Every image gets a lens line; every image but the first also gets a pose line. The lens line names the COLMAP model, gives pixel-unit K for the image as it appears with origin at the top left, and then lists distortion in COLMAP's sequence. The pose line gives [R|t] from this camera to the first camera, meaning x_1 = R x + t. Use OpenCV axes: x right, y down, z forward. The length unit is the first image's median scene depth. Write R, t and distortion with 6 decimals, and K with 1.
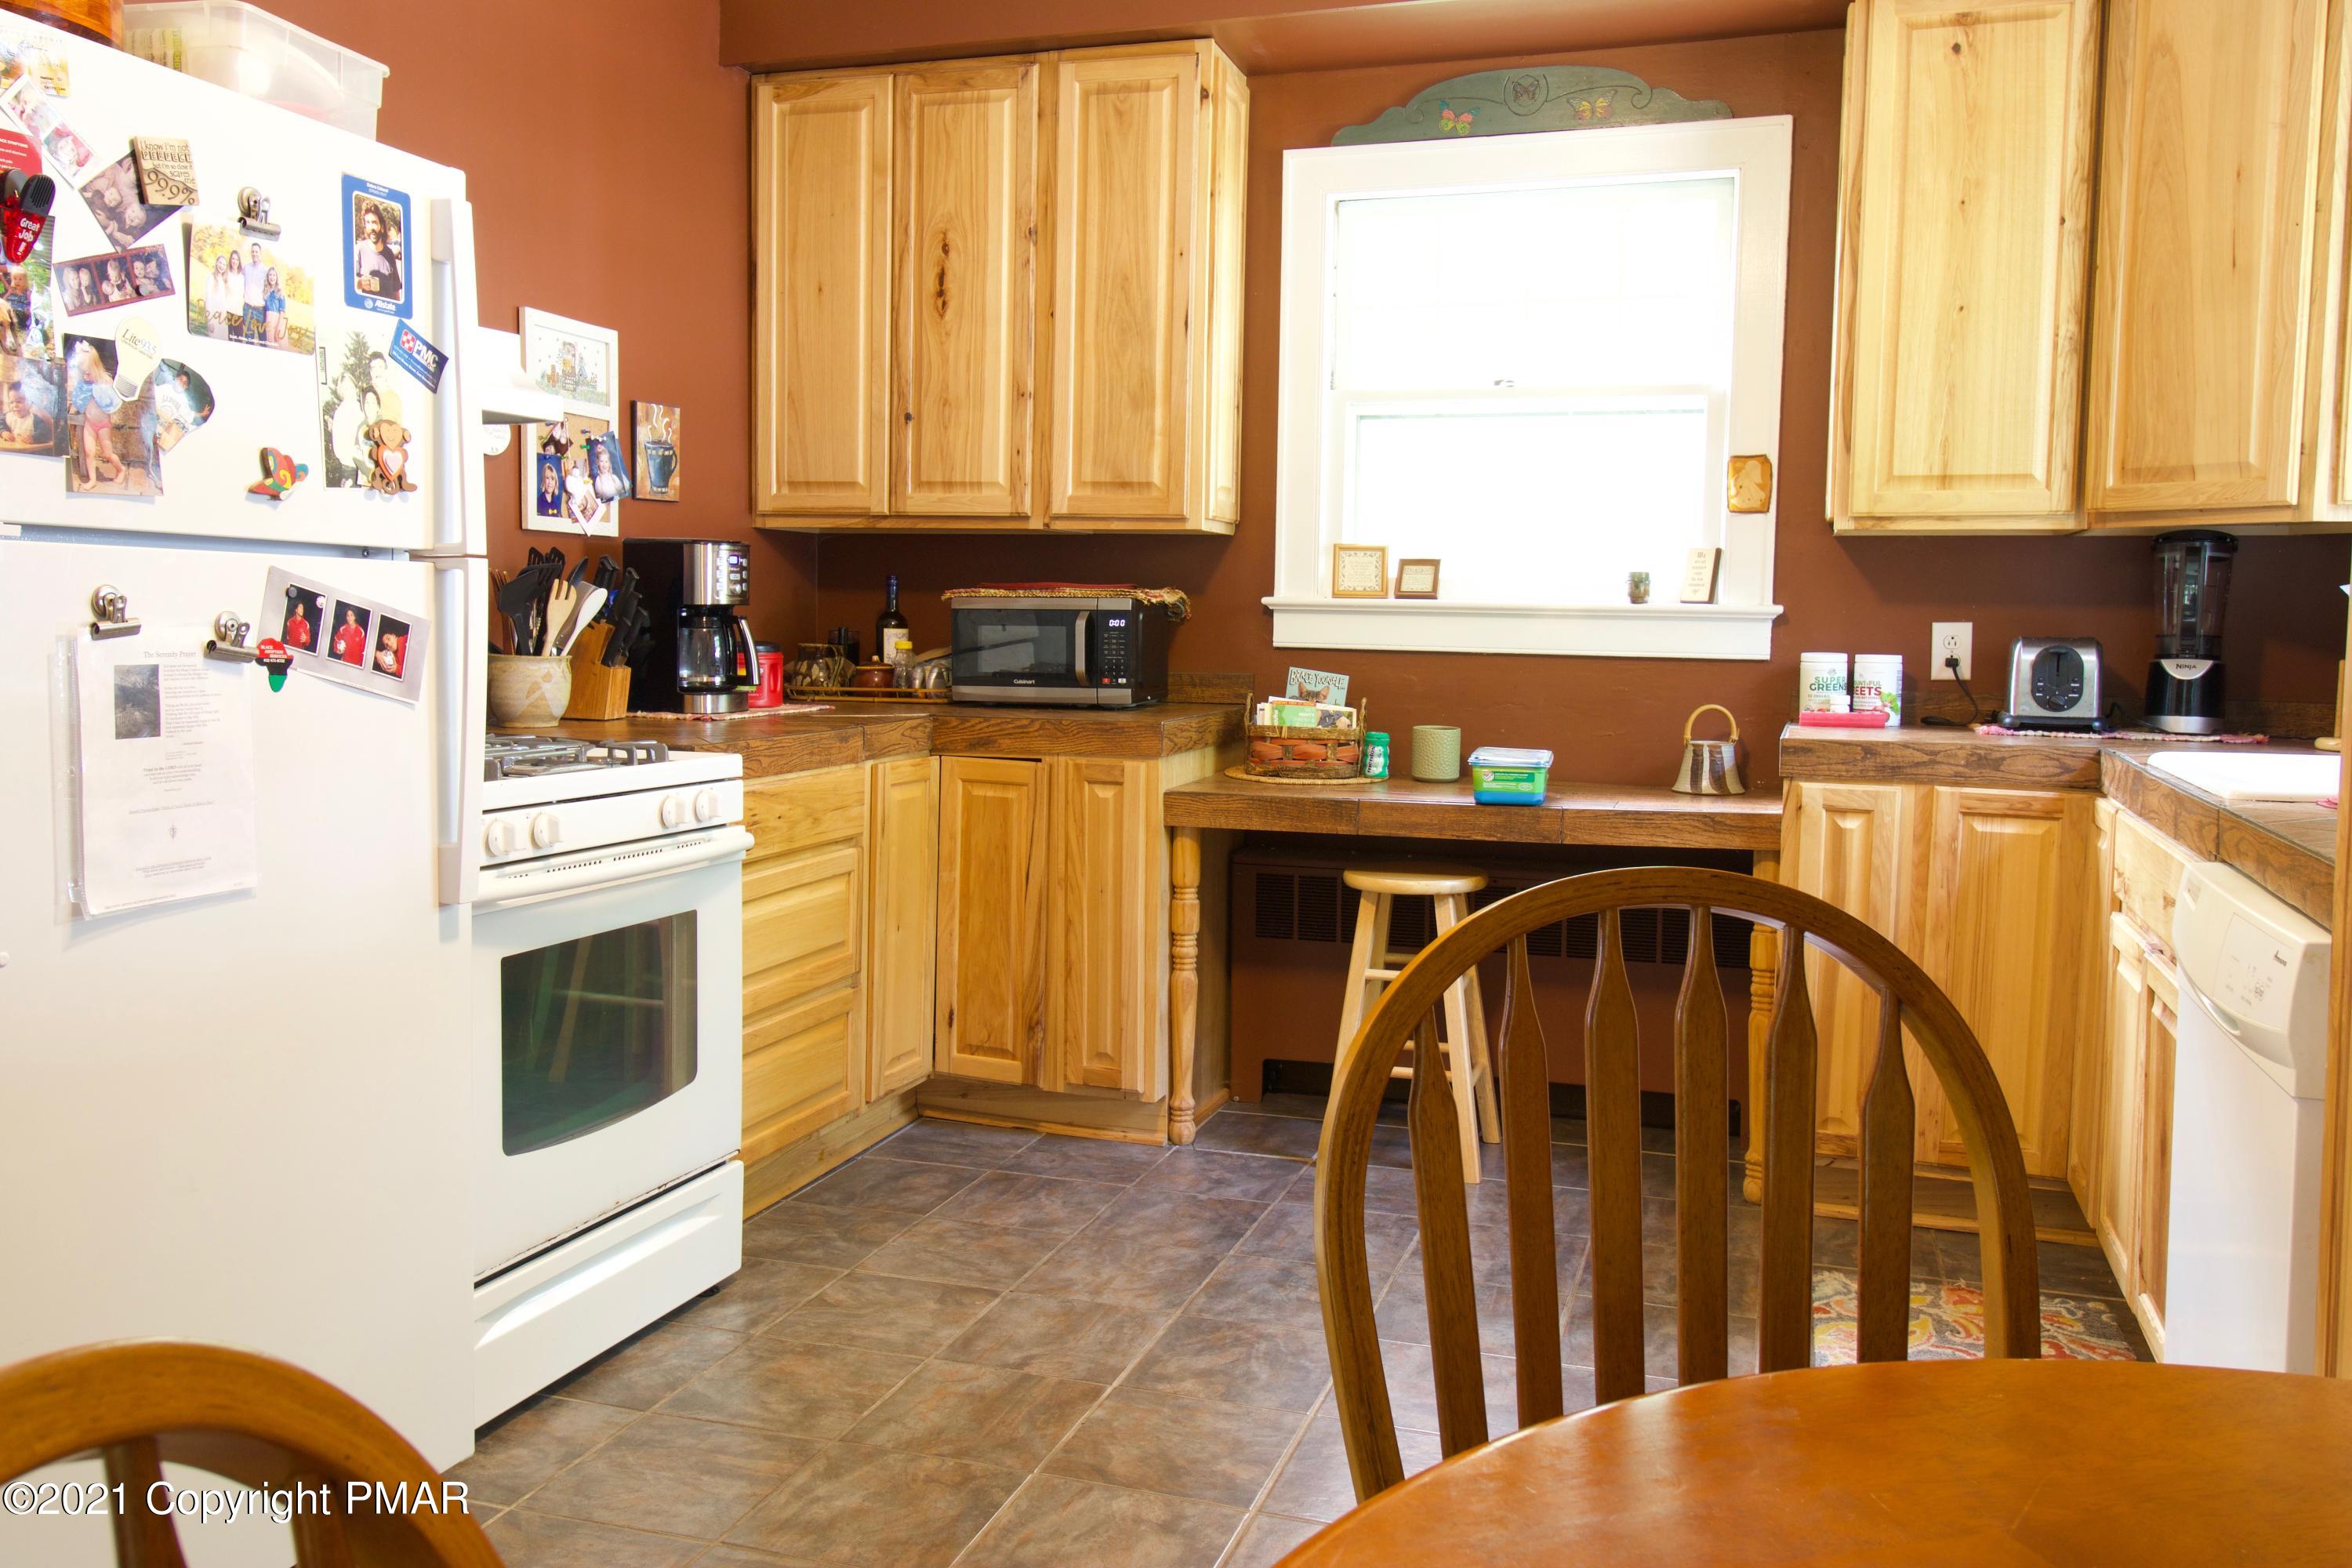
lens RADIAL K [[1840.4, 0, 1177.1], [0, 1840.4, 759.0], [0, 0, 1]] dist [0.011166, 0.003755]
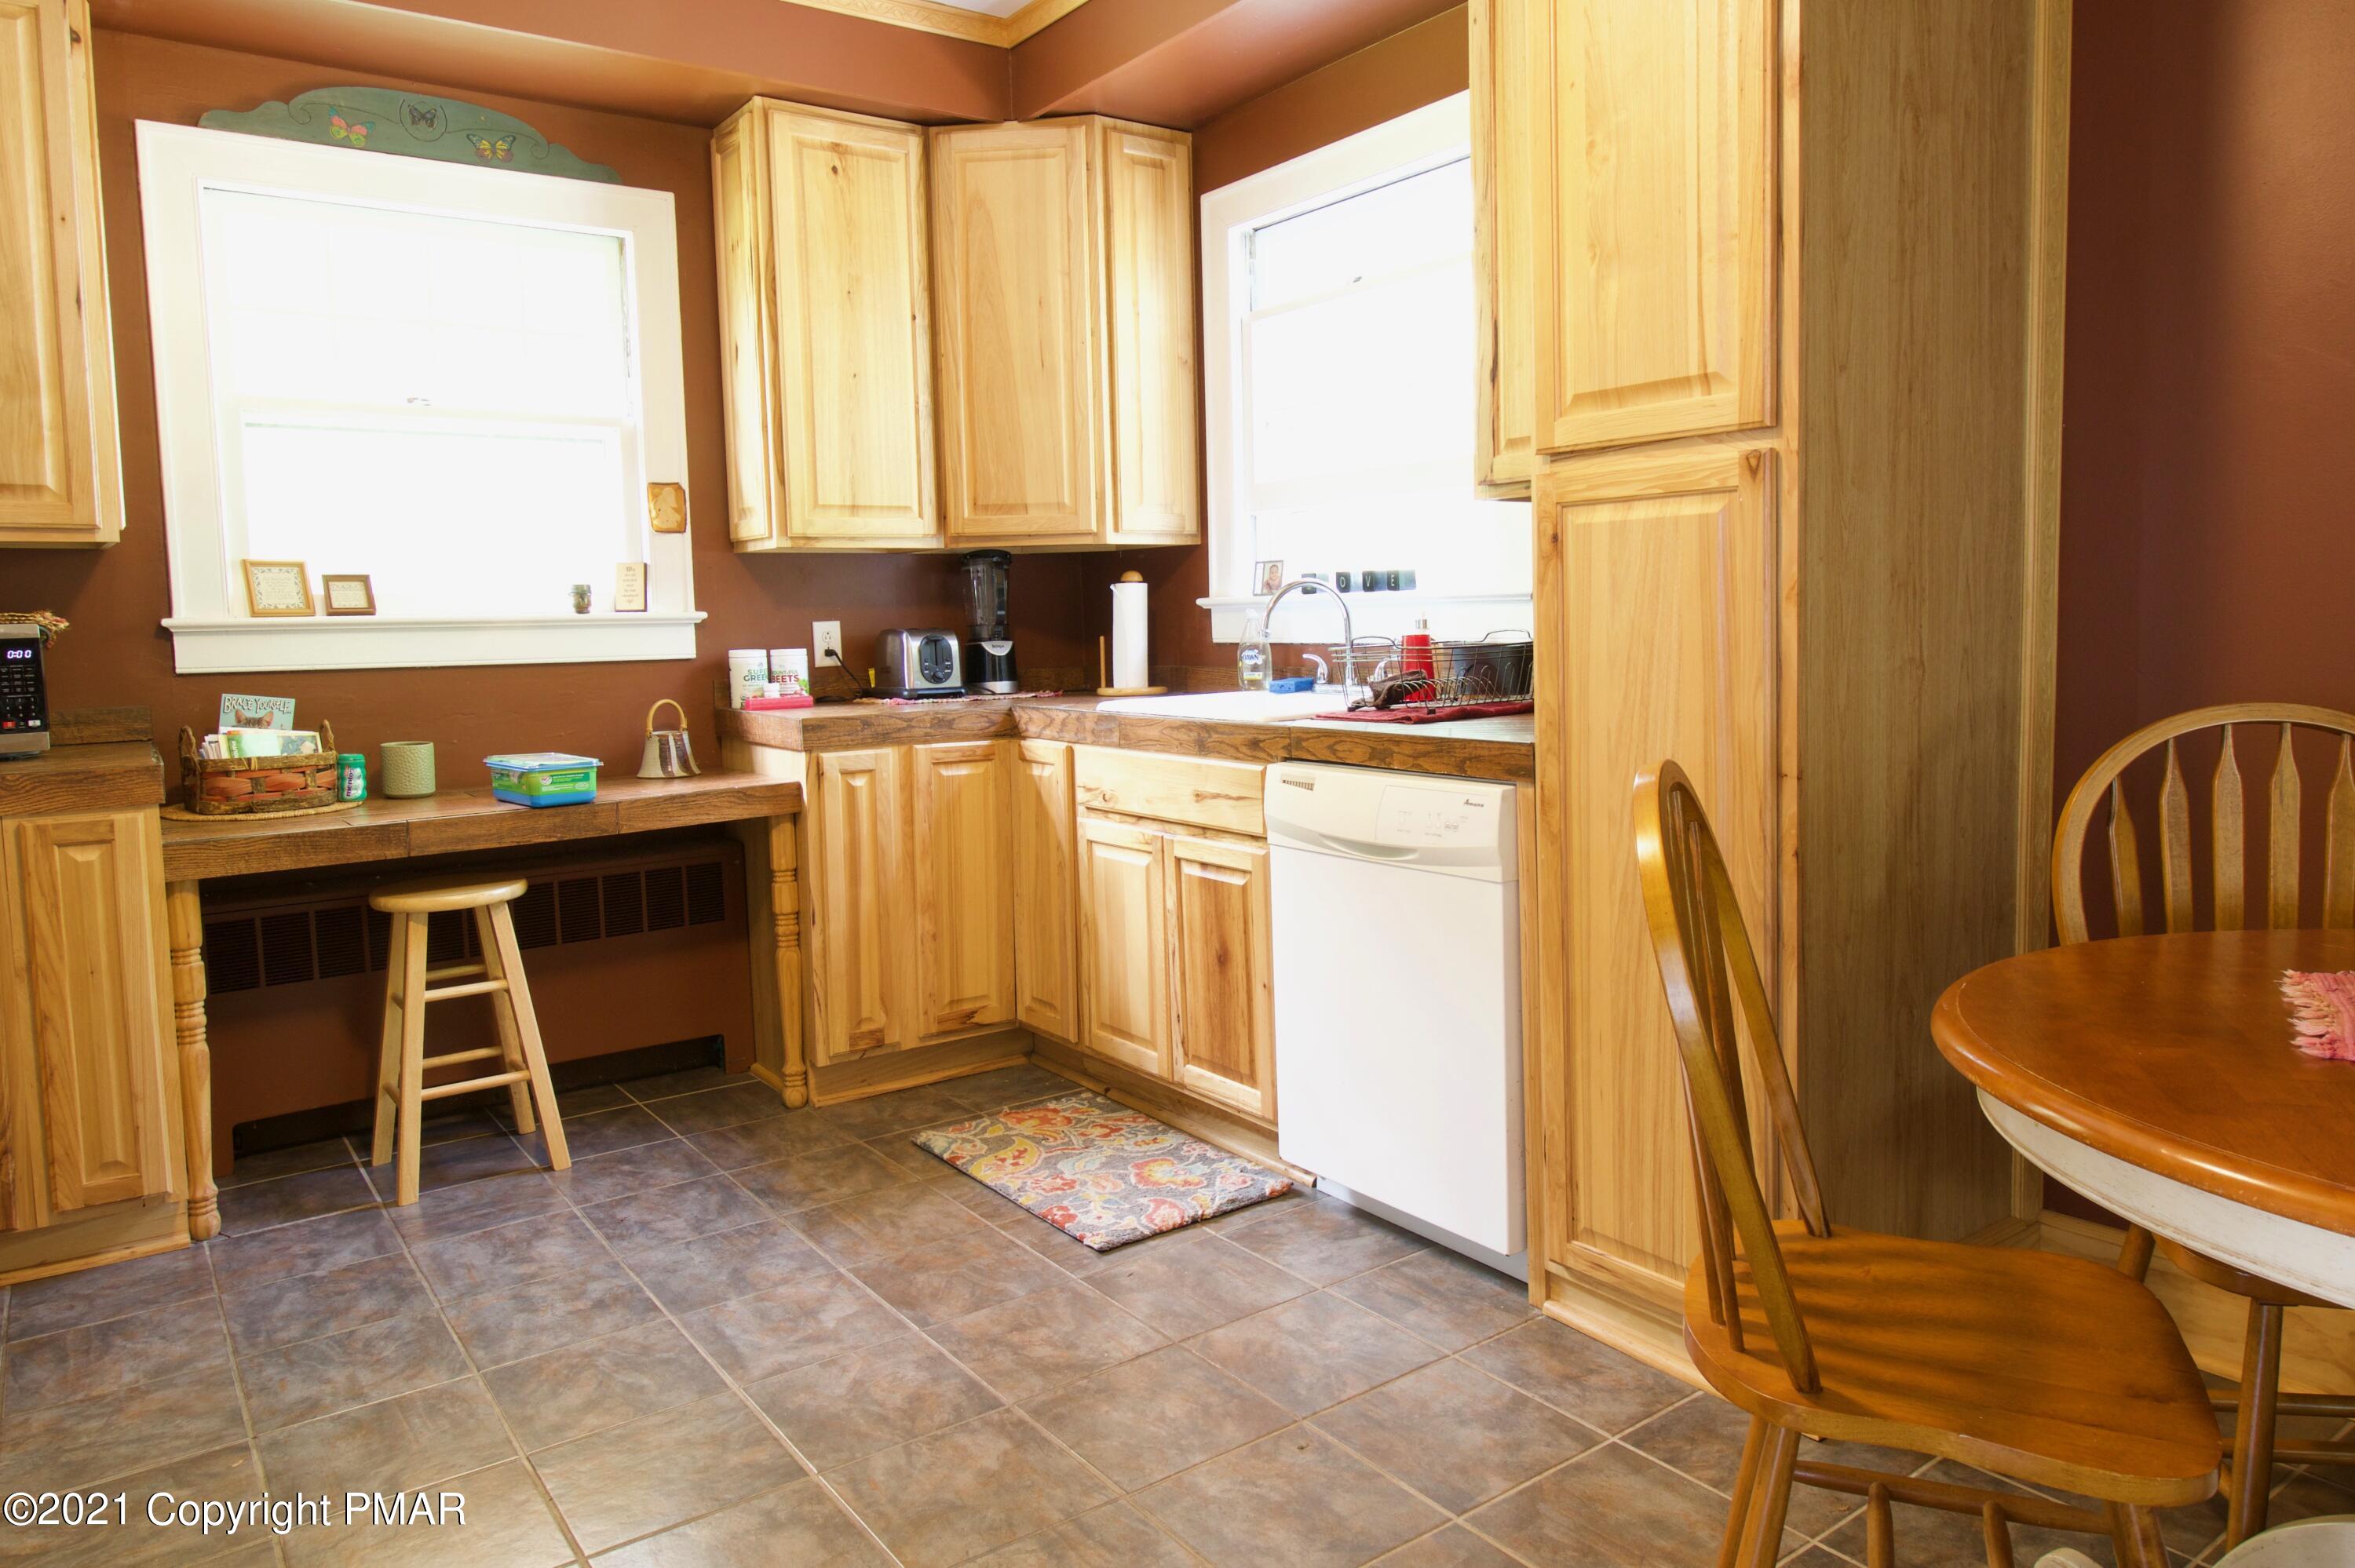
lens RADIAL K [[1551.3, 0, 1183.0], [0, 1551.3, 752.9], [0, 0, 1]] dist [0.001476, -0.006469]
pose [[0.581971, -0.099595, 0.807088, -0.313570], [0.097045, 0.993885, 0.052669, -0.016536], [-0.807398, 0.047672, 0.588078, 0.180145]]
